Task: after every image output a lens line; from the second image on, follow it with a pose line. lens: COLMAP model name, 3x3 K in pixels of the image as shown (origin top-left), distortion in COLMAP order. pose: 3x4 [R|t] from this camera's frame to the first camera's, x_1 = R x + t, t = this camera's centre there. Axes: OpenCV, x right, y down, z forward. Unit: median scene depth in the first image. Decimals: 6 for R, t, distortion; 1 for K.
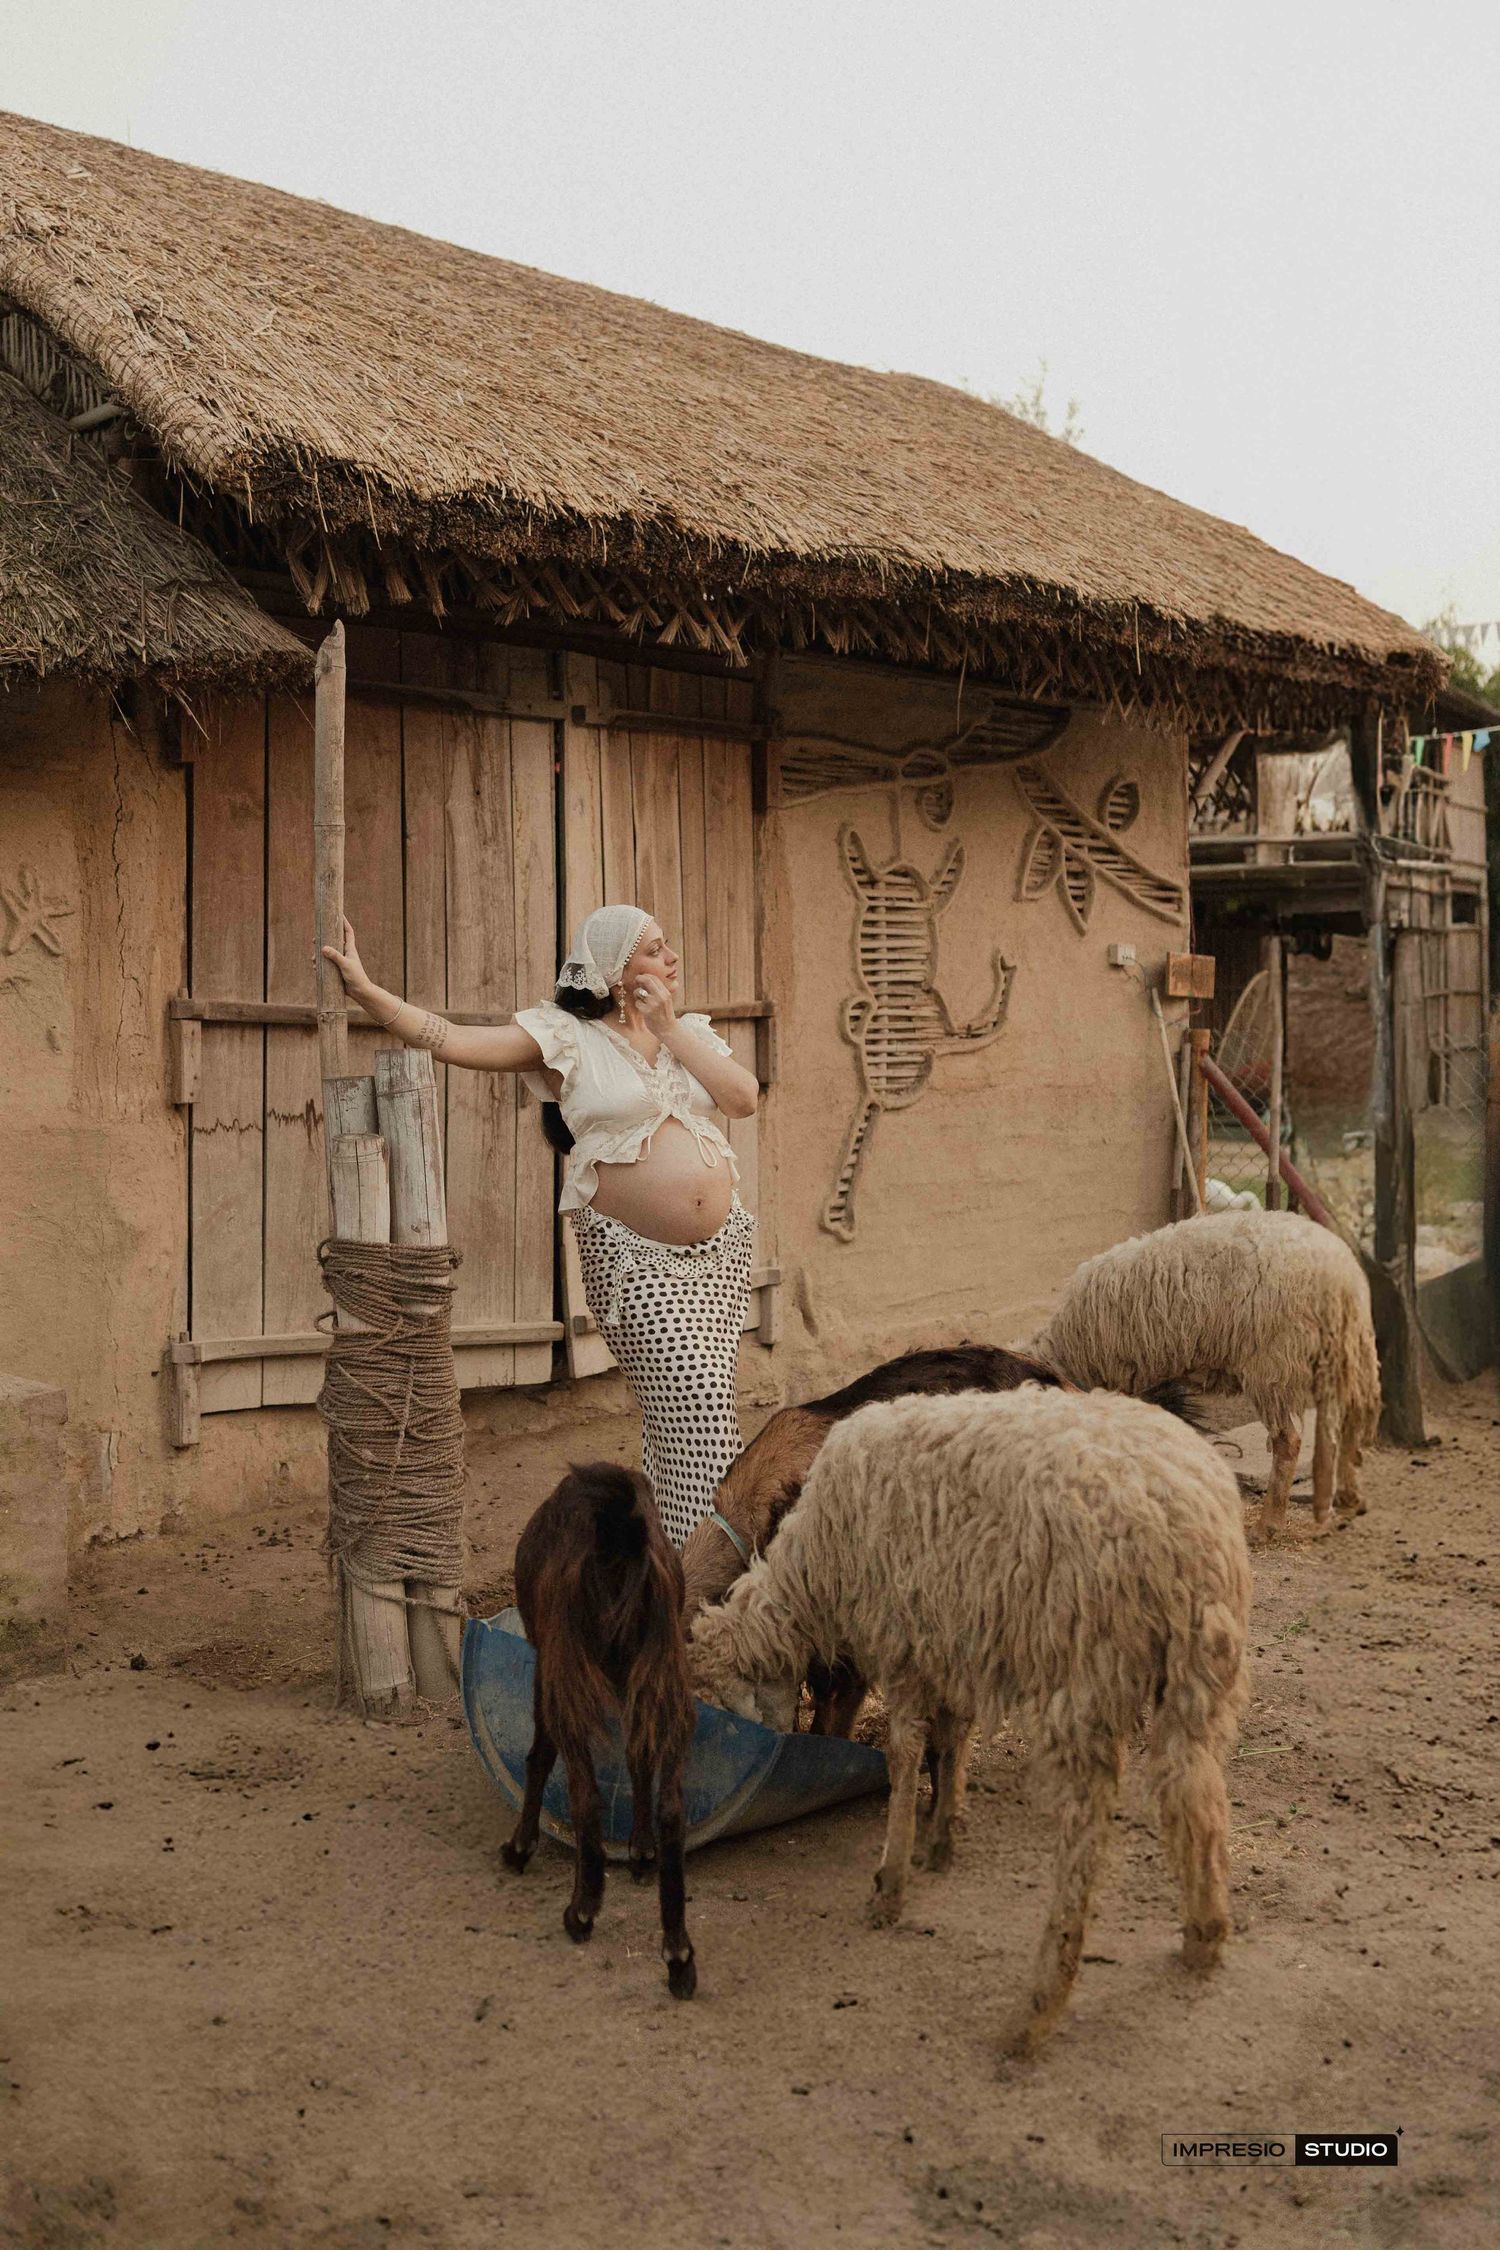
lens RADIAL K [[2561.4, 0, 755.6], [0, 2561.4, 1056.7], [0, 0, 1]] dist [0.058006, -0.042687]
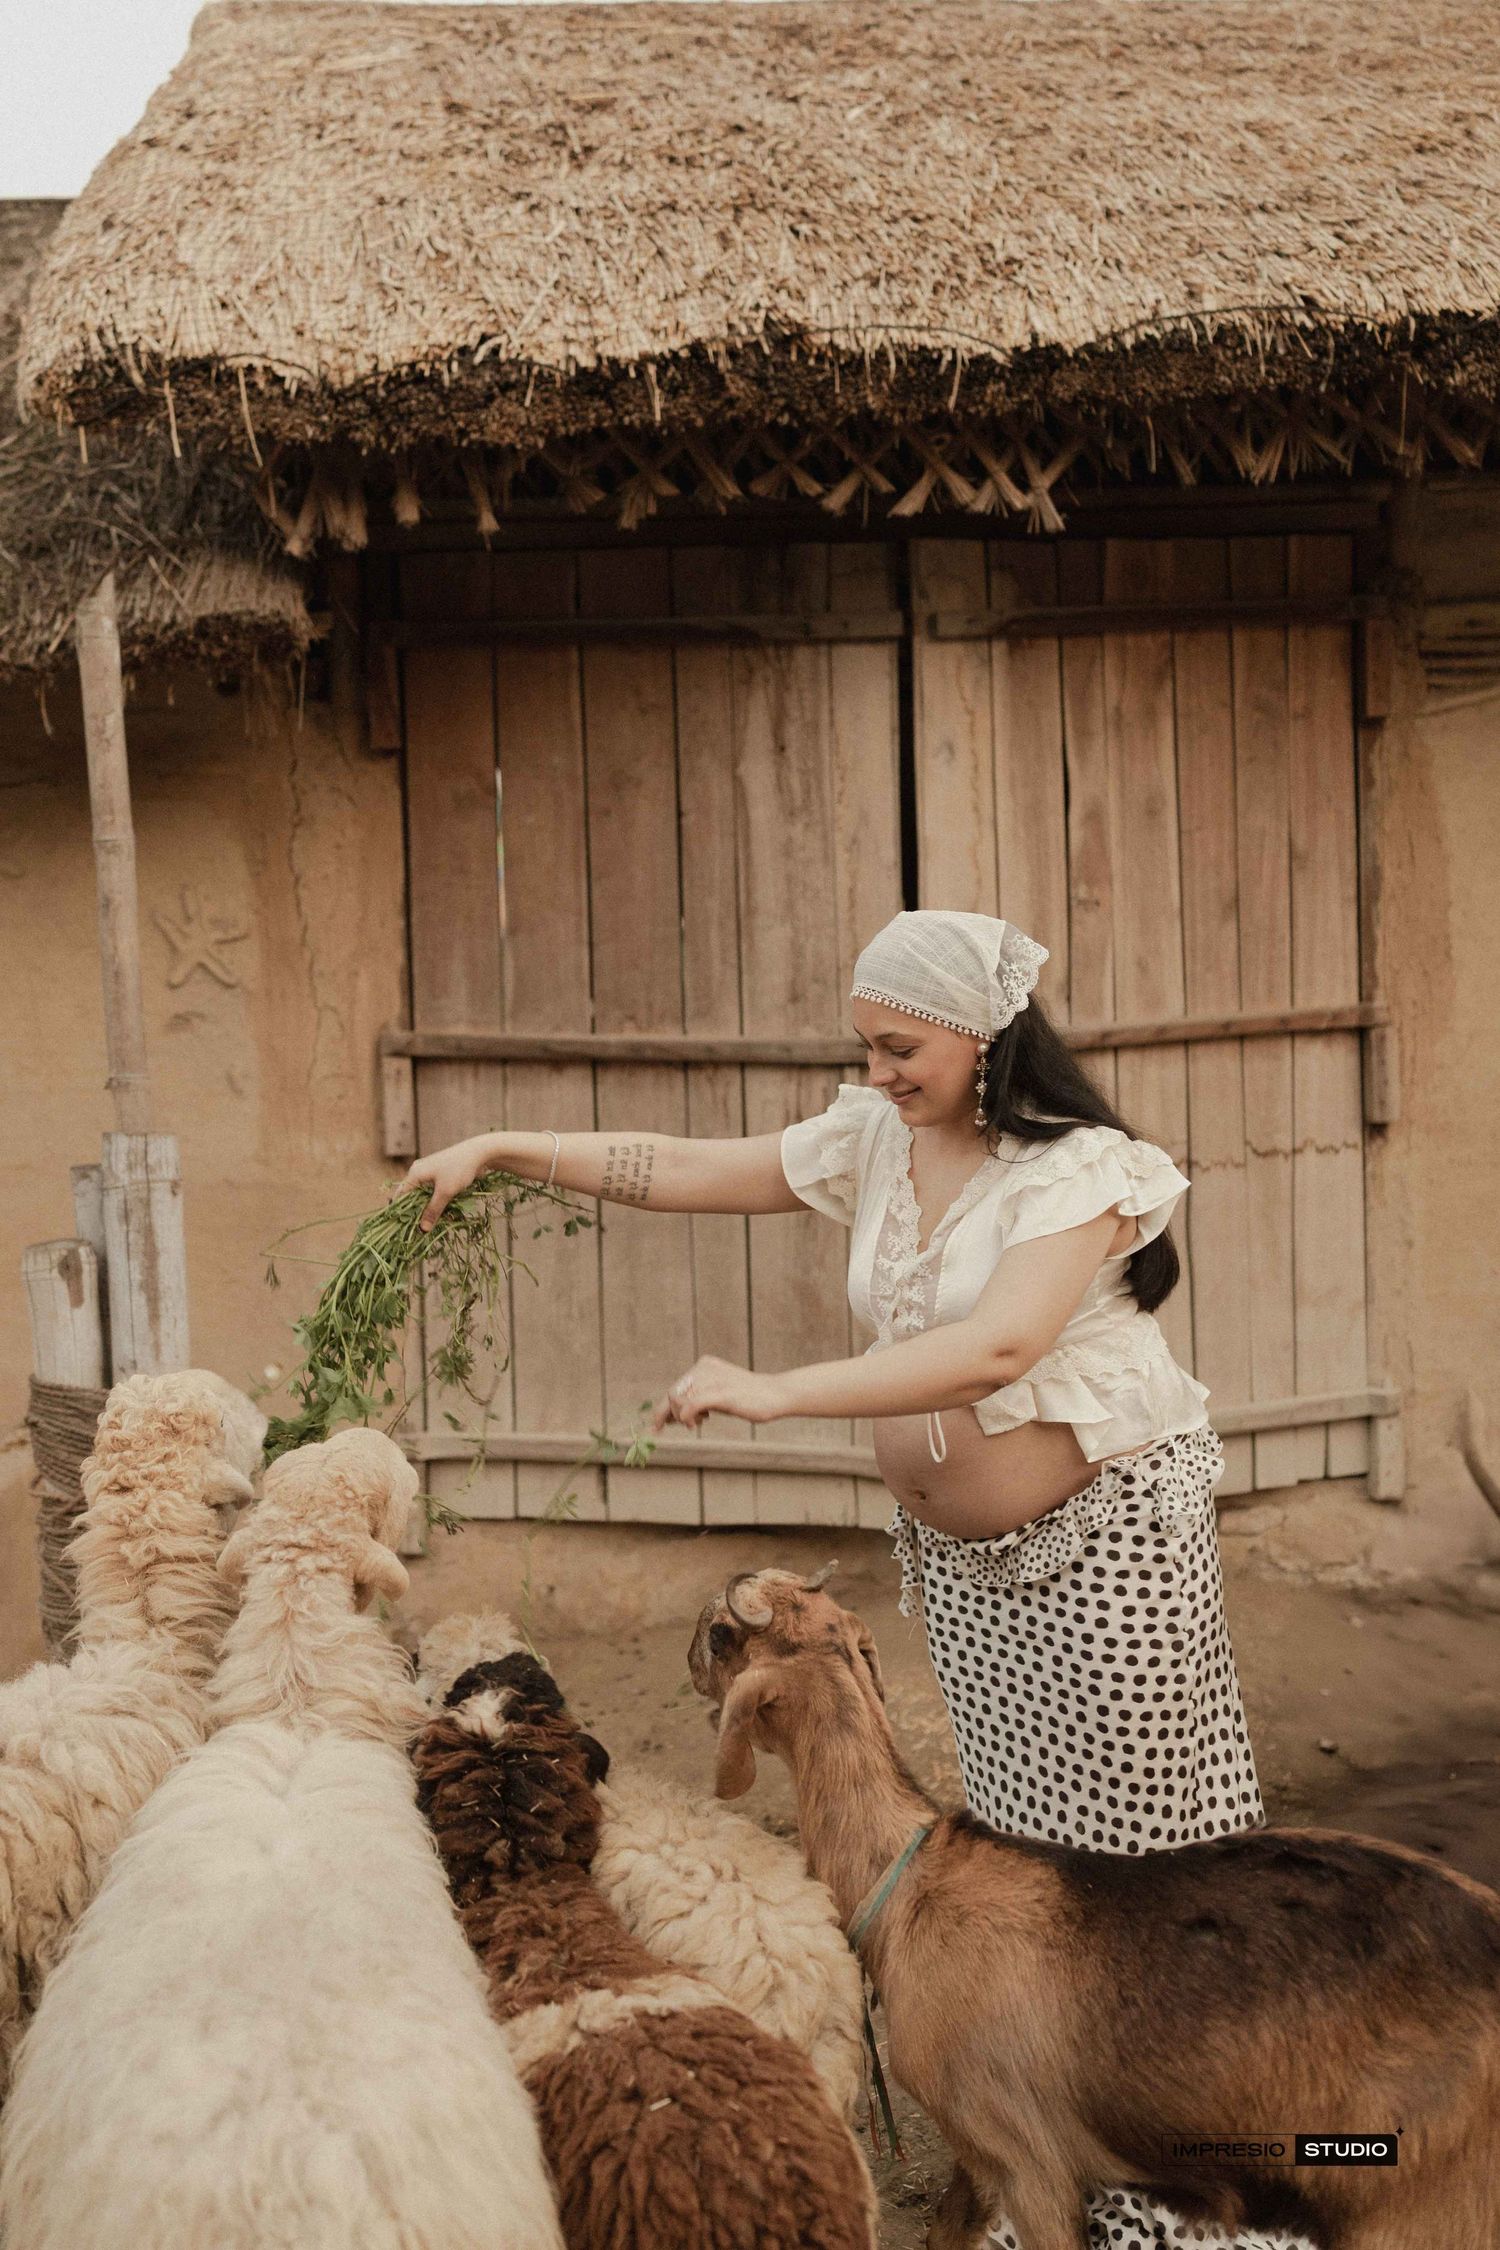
lens RADIAL K [[2290.3, 0, 743.5], [0, 2290.3, 1061.6], [0, 0, 1]] dist [0.004119, 0.115960]
pose [[0.710481, 0.022949, -0.703342, 0.315933], [0.016198, 0.998670, 0.048948, -0.038593], [0.703530, -0.046170, 0.709164, 0.446265]]
